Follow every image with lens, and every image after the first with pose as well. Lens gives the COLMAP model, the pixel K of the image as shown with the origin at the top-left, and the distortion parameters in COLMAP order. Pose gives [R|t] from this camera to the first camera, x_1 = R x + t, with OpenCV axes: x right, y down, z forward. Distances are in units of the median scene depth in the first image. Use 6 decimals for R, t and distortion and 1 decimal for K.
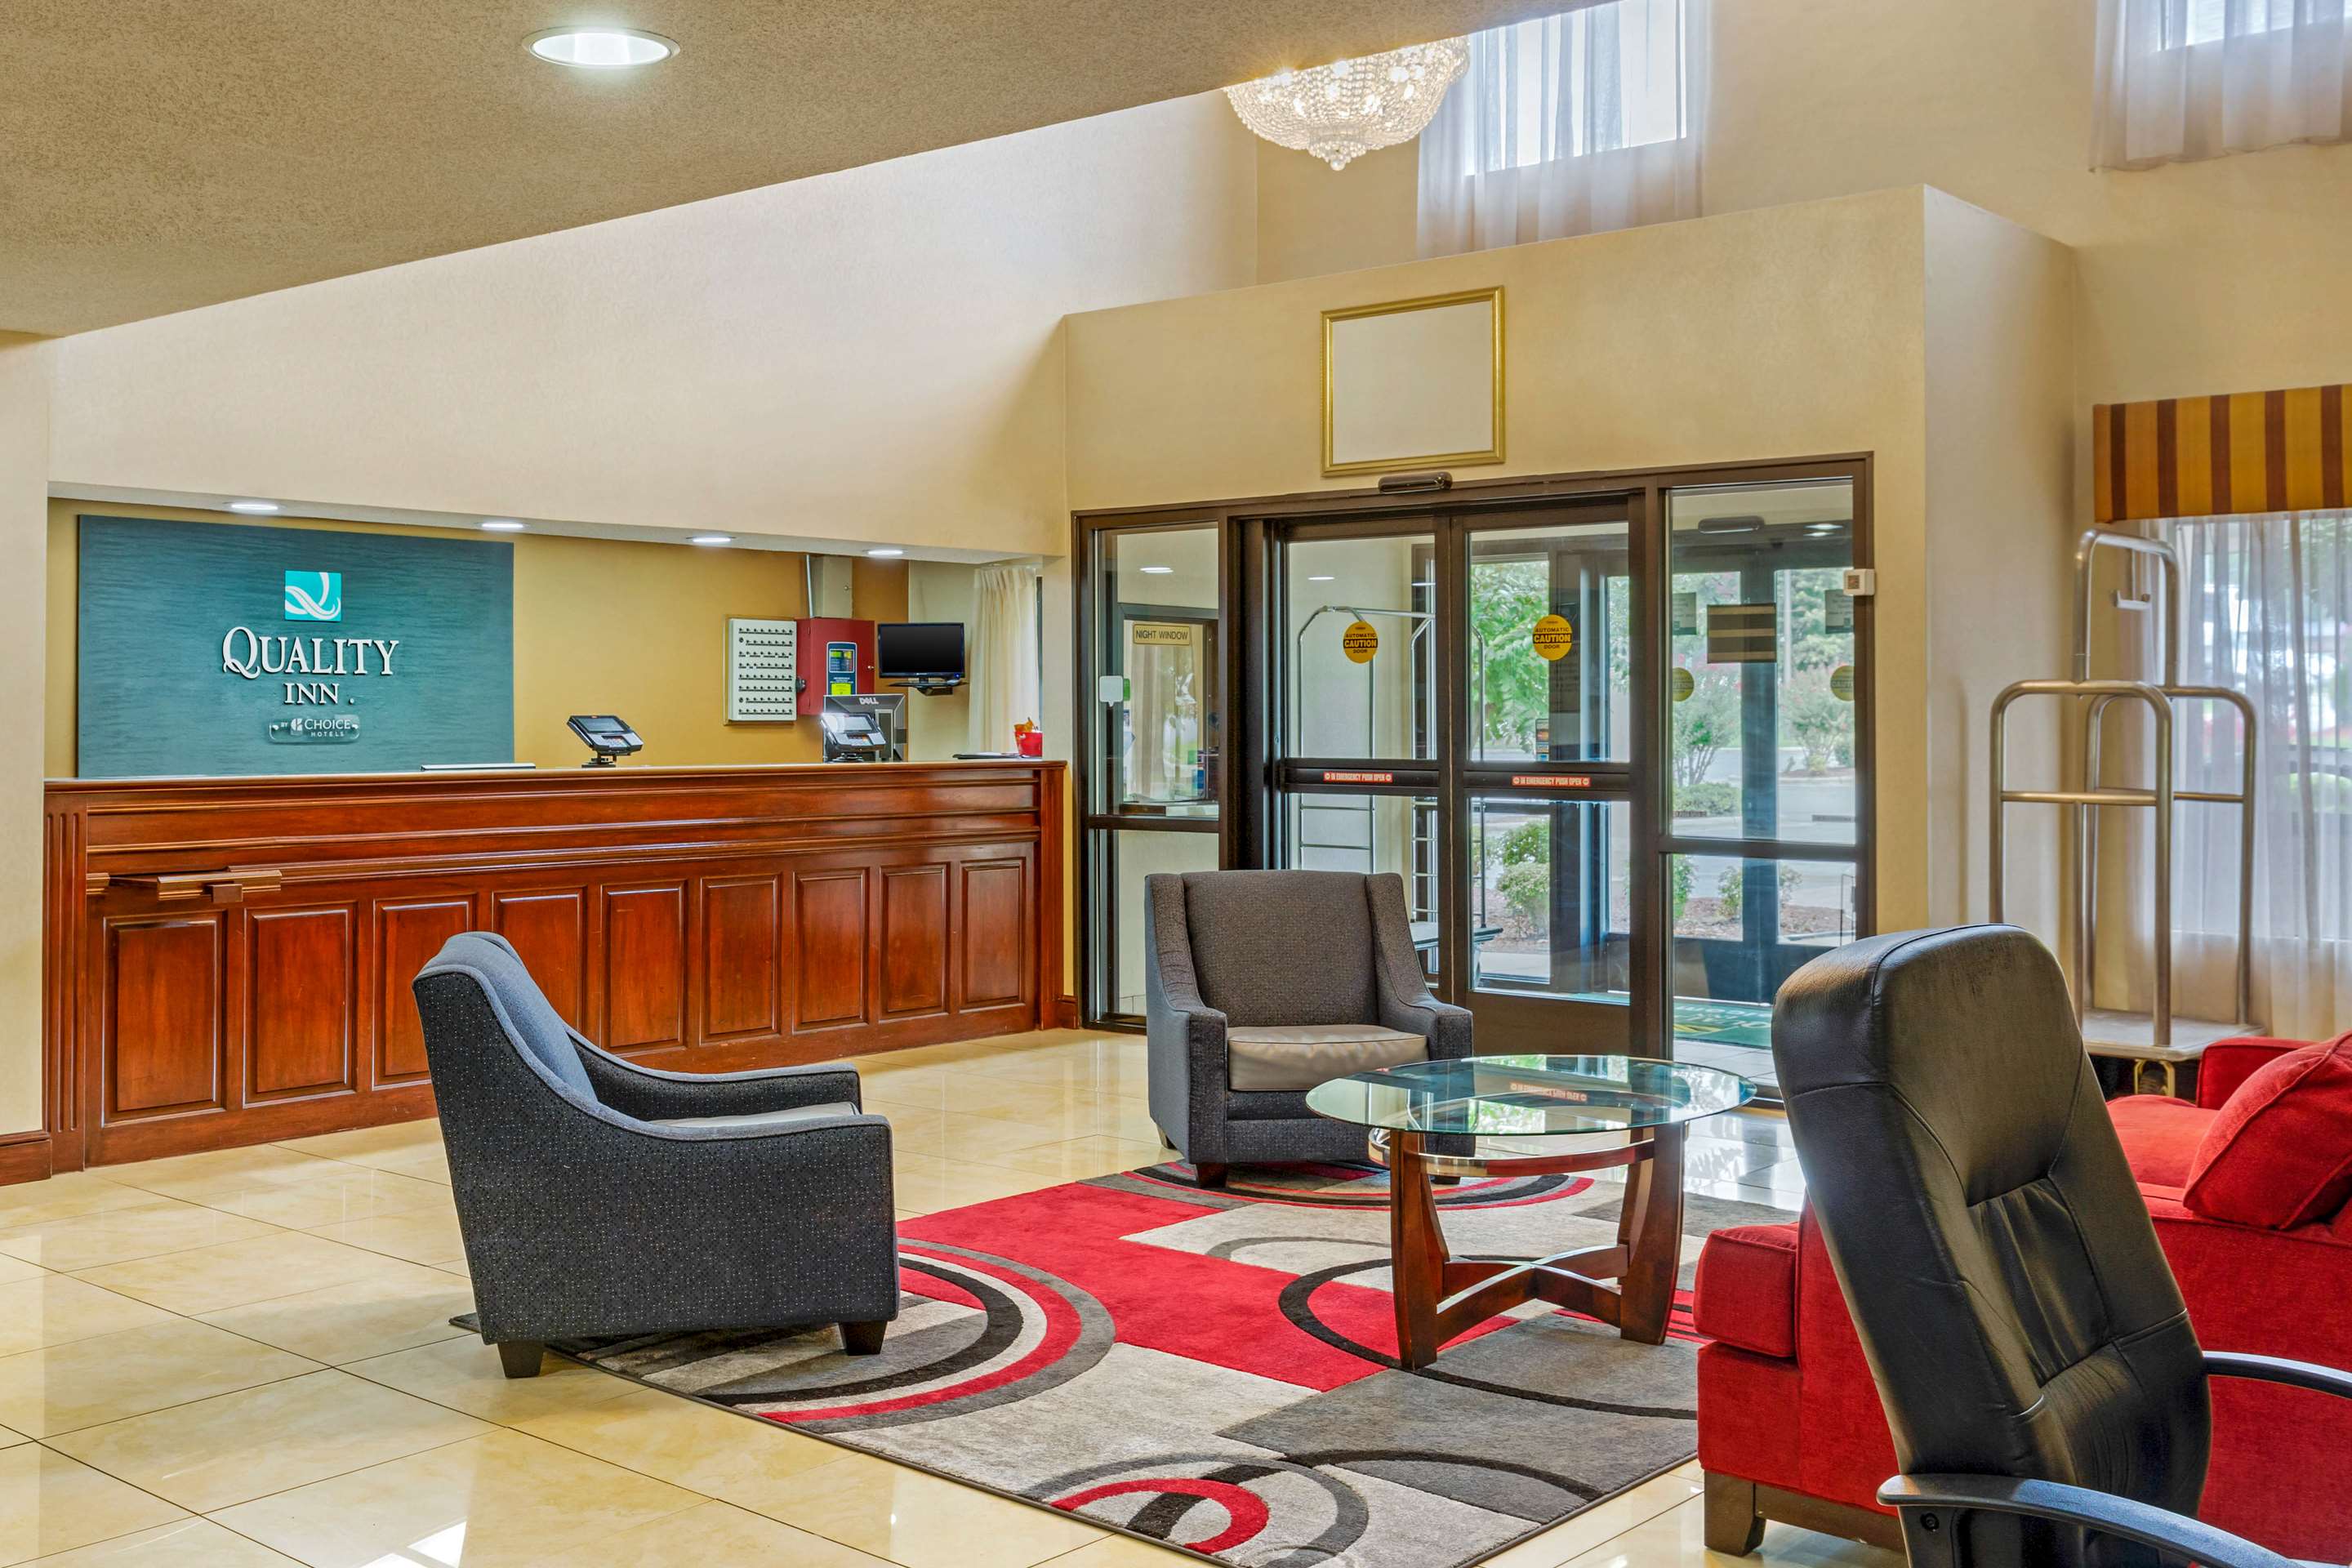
lens RADIAL K [[2317.0, 0, 1176.4], [0, 2317.0, 775.3], [0, 0, 1]] dist [0.017045, 0.000000]
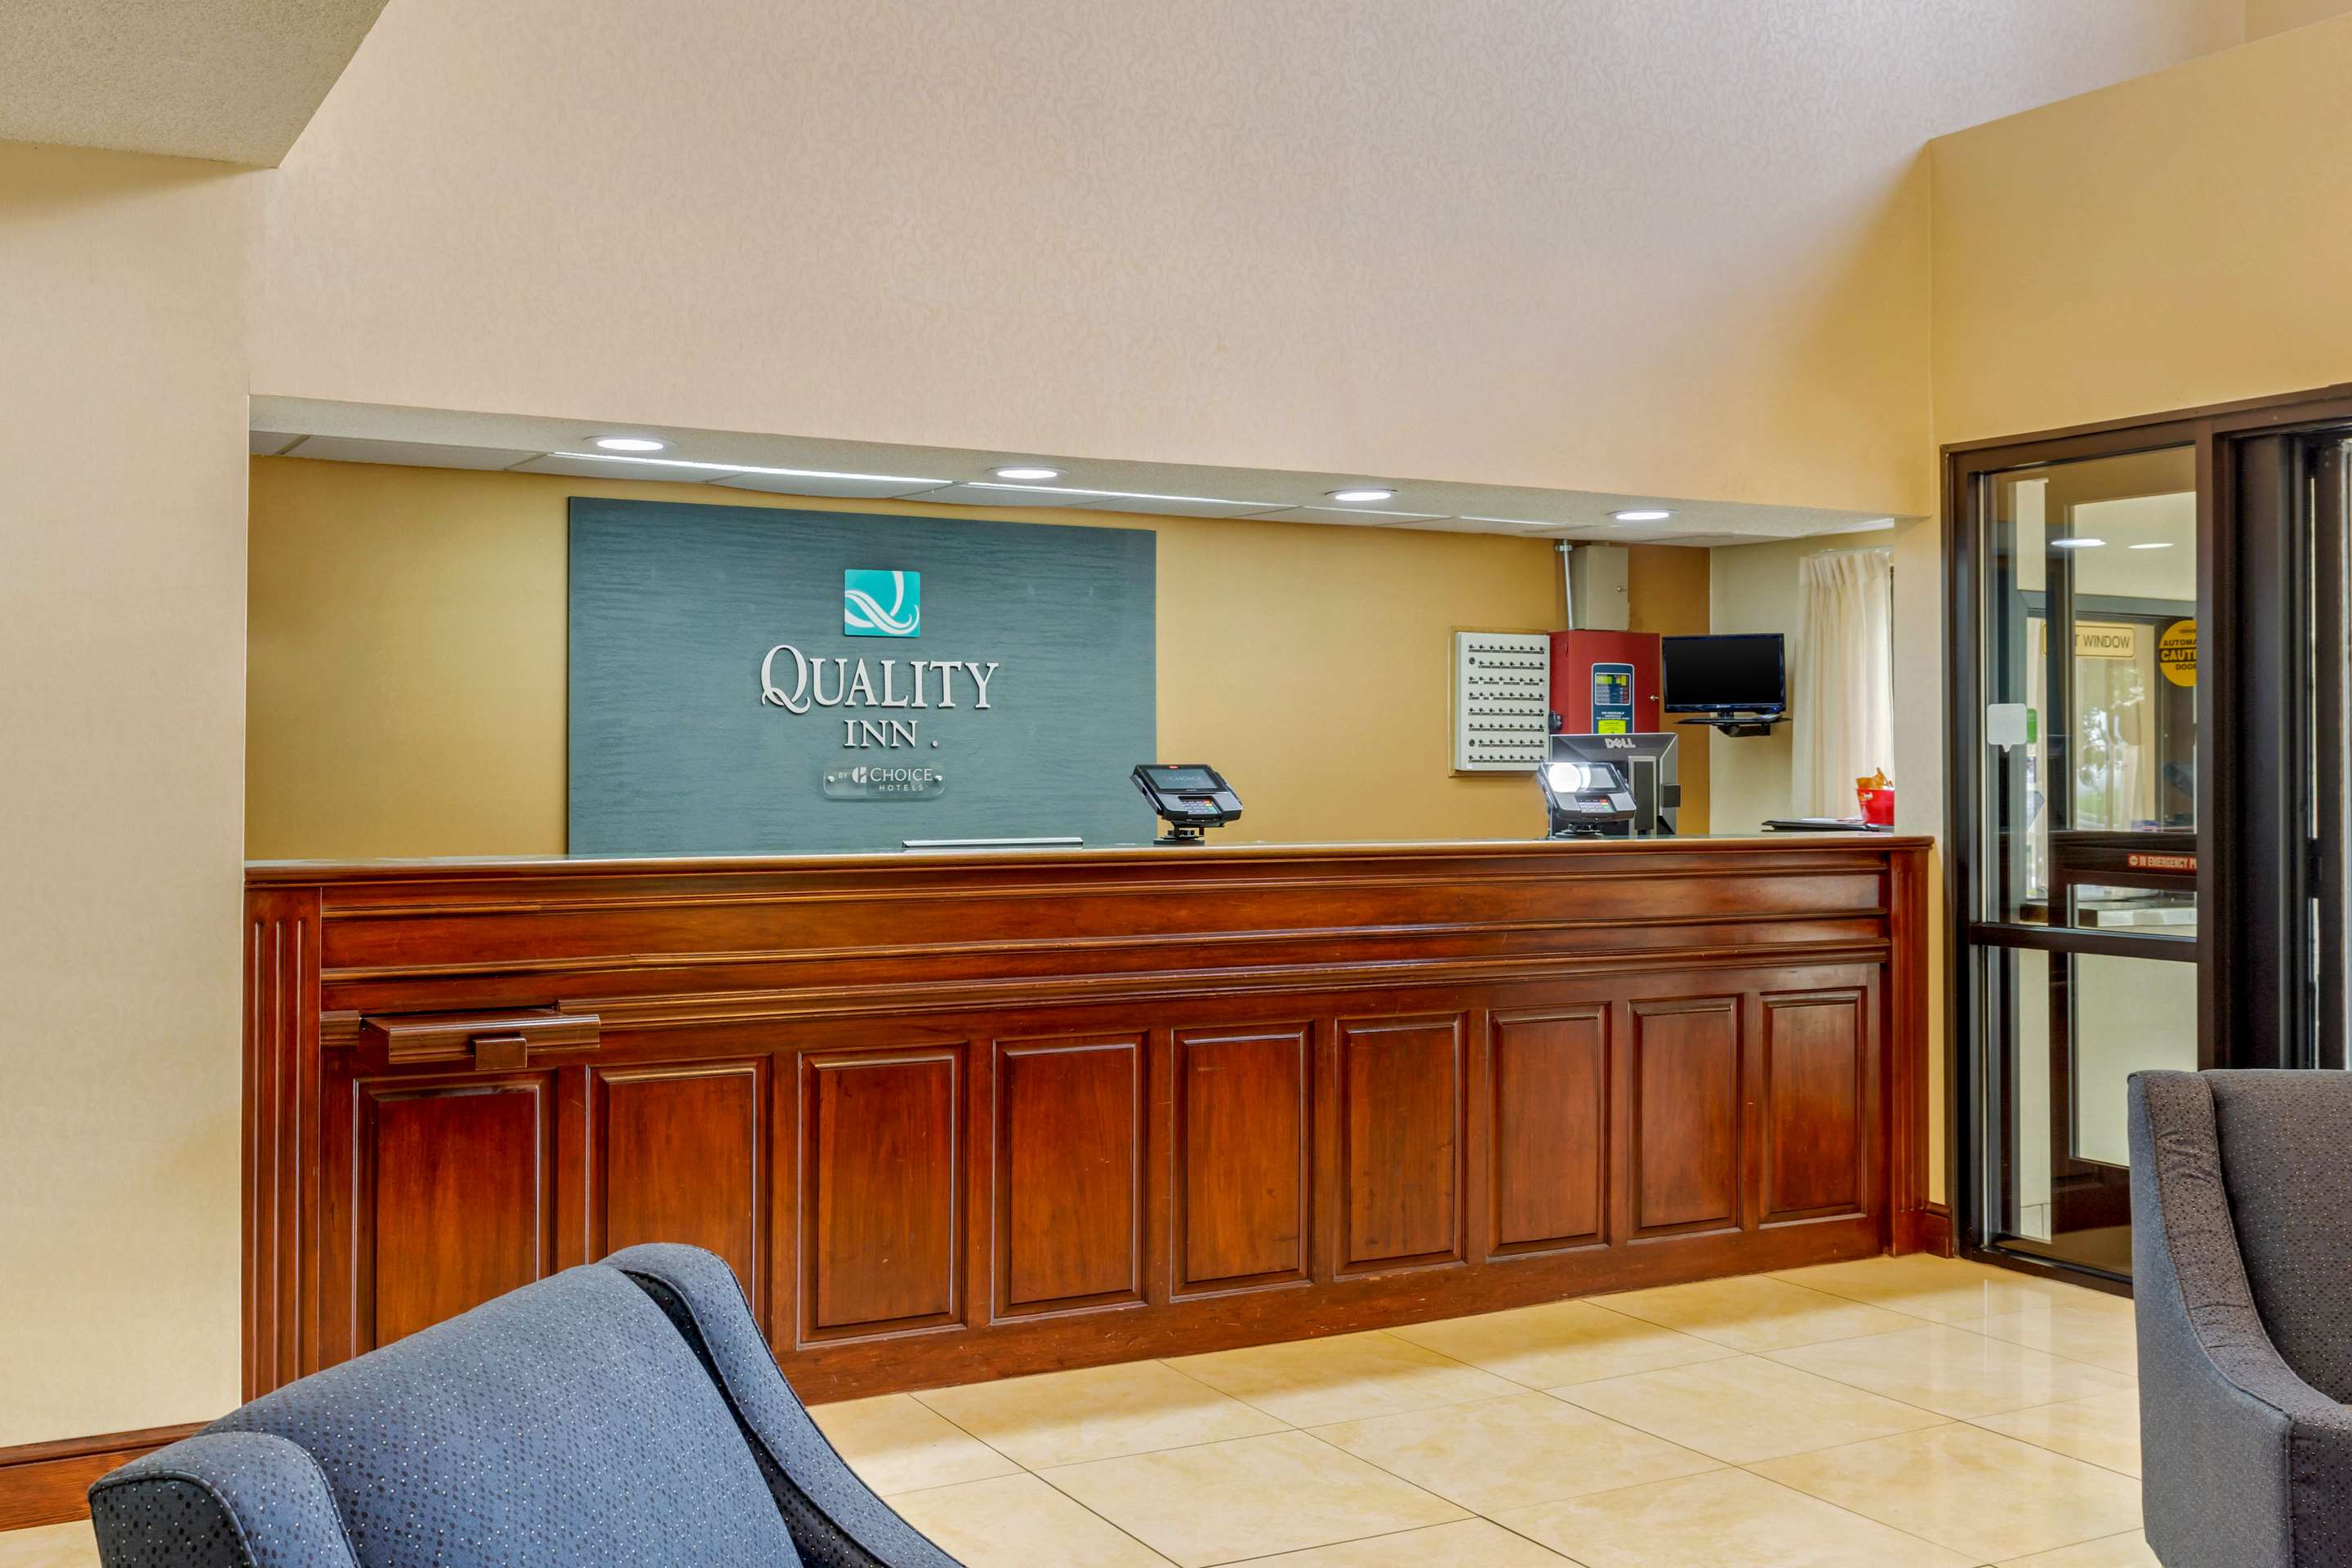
lens RADIAL K [[2344.6, 0, 1244.3], [0, 2344.6, 727.7], [0, 0, 1]] dist [0.006888, 0.000000]
pose [[0.942388, -0.001742, -0.334516, -0.010330], [-0.011638, 0.999210, -0.037988, -0.010129], [0.334318, 0.039693, 0.941624, 0.339979]]
